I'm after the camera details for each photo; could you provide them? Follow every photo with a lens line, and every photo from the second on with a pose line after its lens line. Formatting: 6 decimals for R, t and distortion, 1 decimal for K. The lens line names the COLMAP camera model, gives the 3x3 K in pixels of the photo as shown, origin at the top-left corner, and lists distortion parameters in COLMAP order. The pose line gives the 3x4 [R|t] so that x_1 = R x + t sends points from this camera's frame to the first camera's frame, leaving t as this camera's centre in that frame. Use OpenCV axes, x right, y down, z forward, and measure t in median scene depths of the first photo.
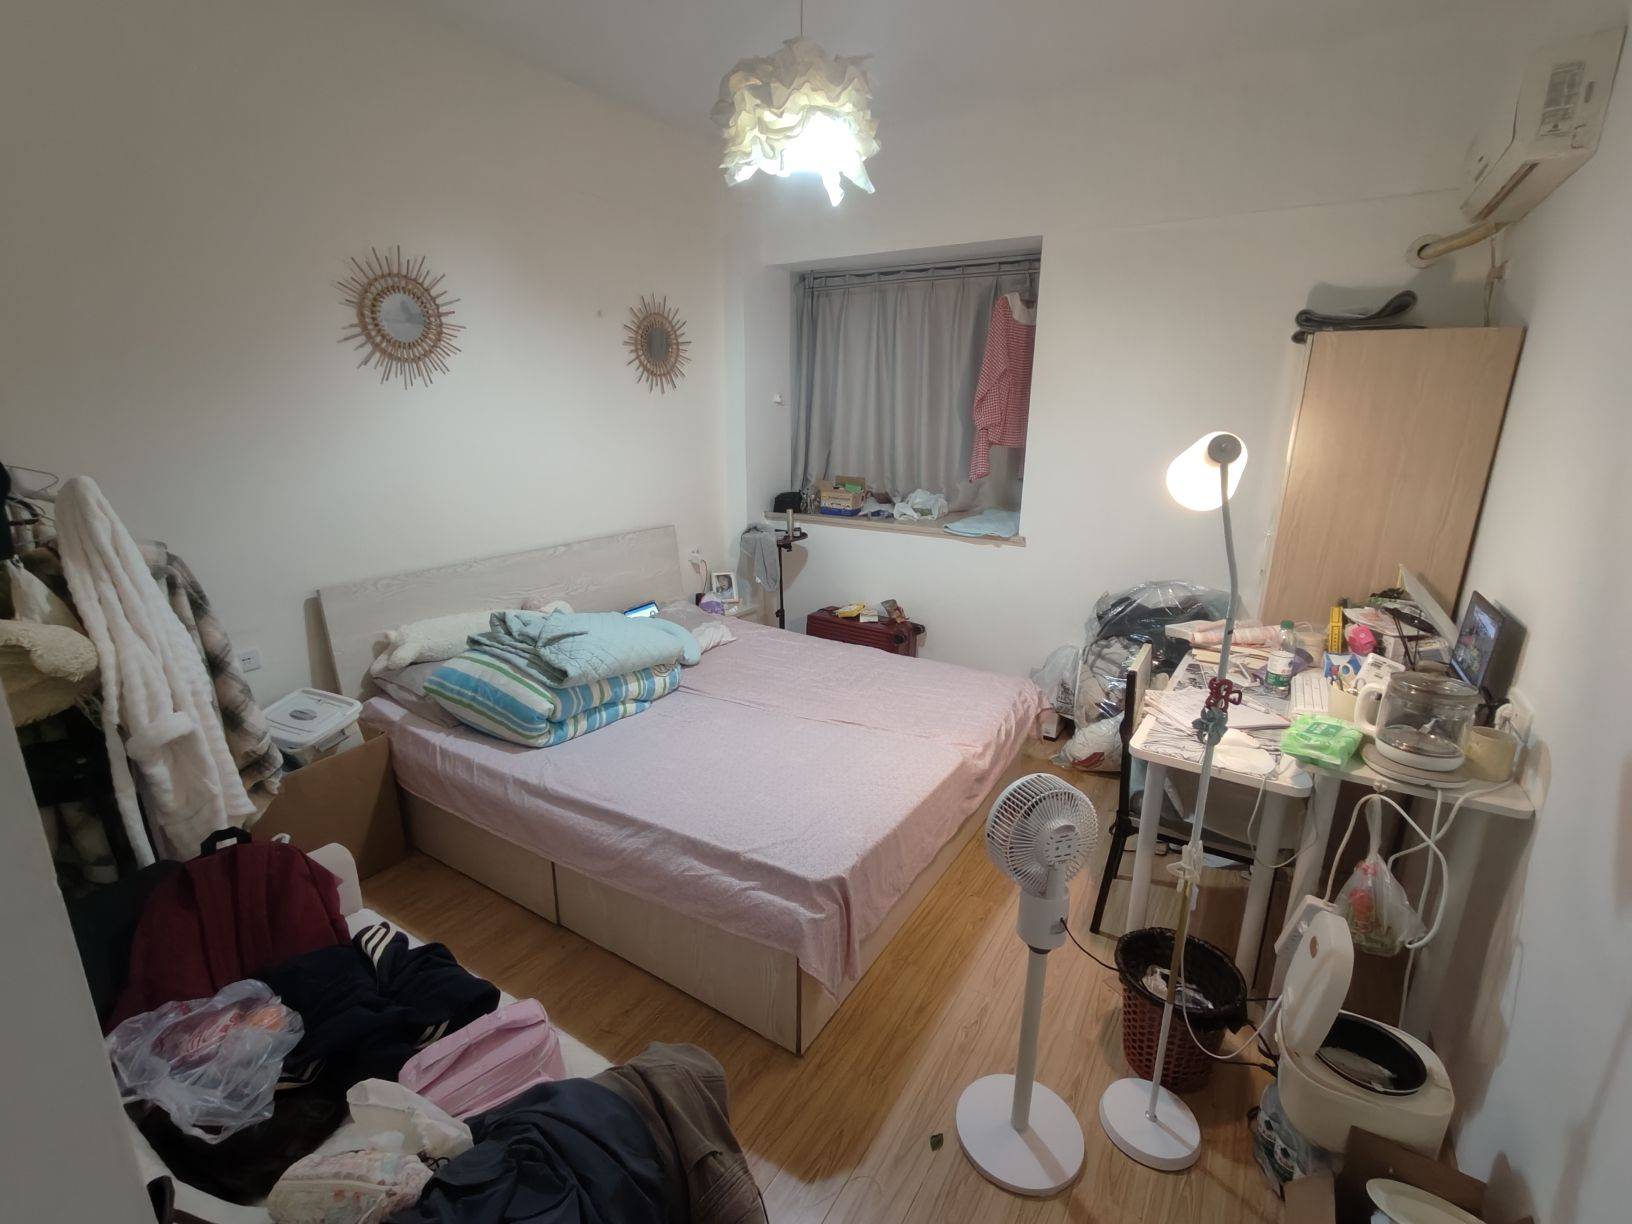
lens RADIAL K [[749.1, 0, 813.2], [0, 749.1, 599.6], [0, 0, 1]] dist [0.000312, 0.000016]
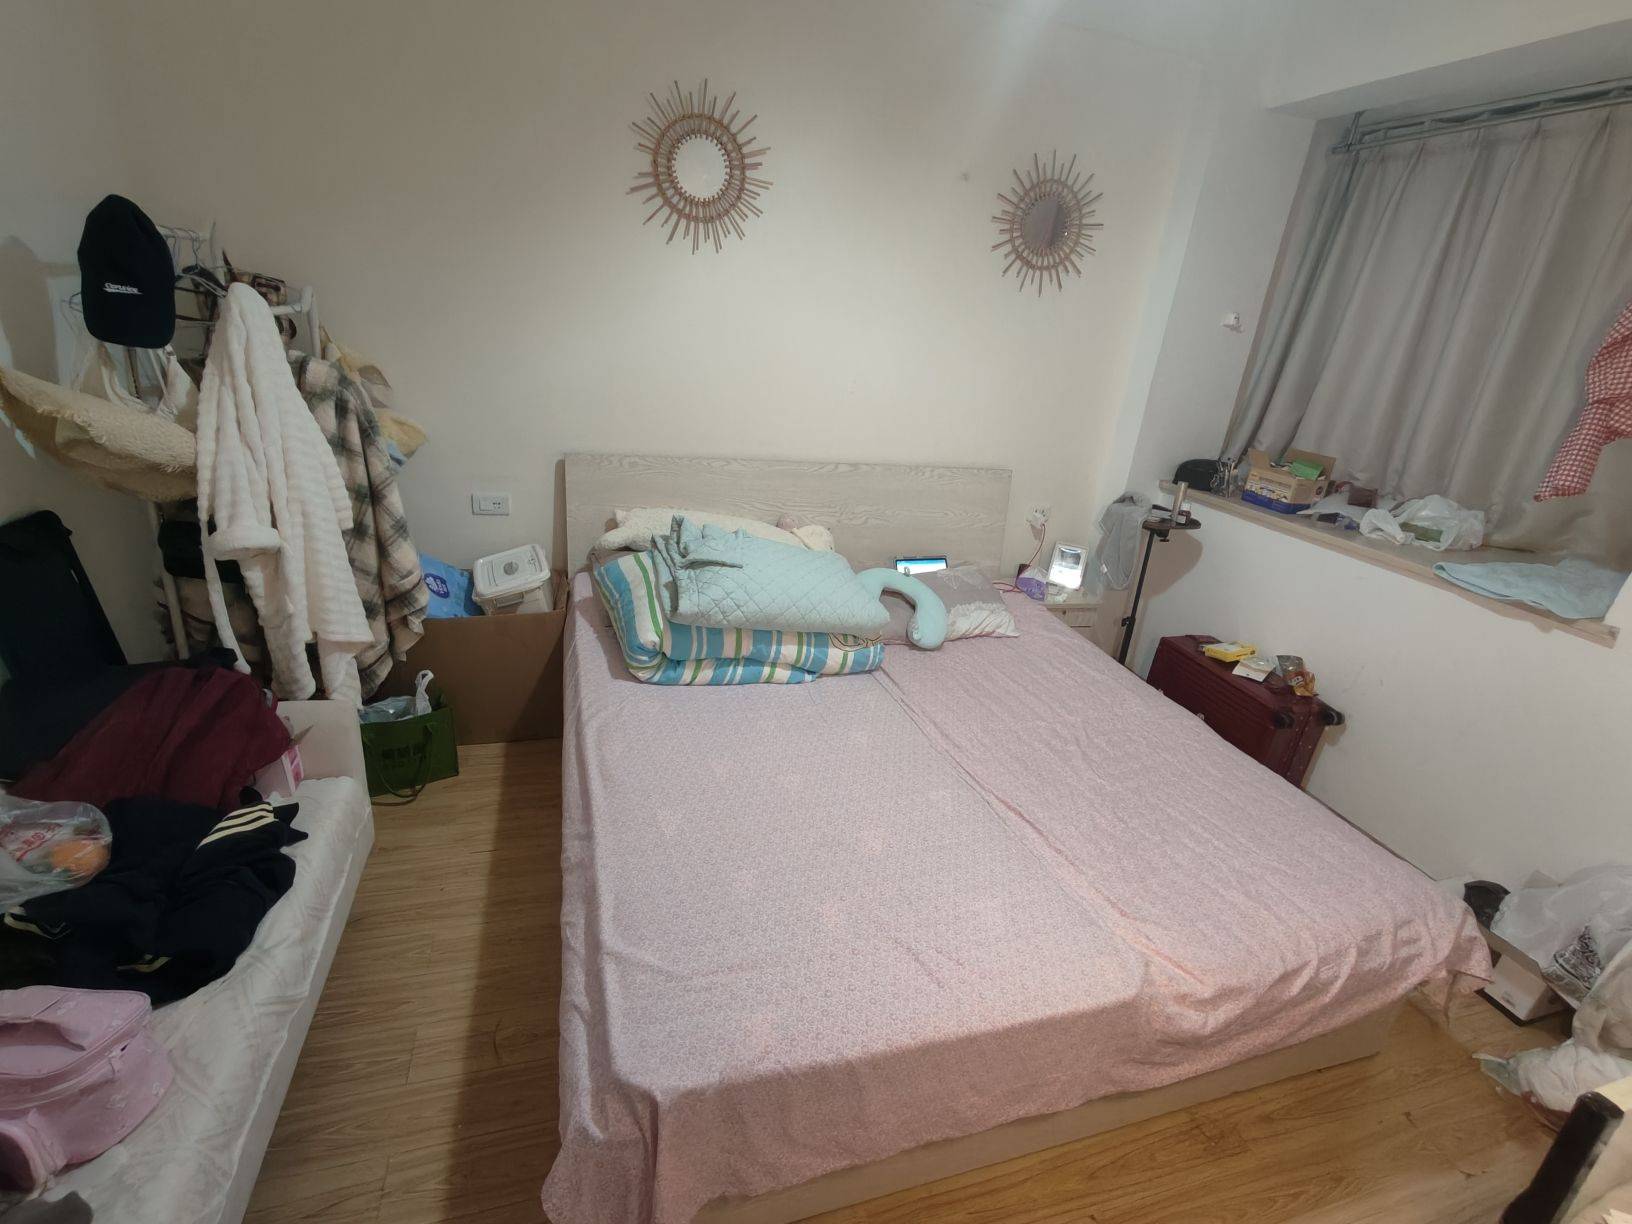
lens RADIAL K [[749.1, 0, 813.2], [0, 749.1, 599.6], [0, 0, 1]] dist [0.000312, 0.000016]
pose [[0.761747, 0.296550, -0.576020, 0.158063], [-0.250971, 0.954741, 0.159633, -0.048237], [0.597290, 0.022965, 0.801697, 0.284767]]
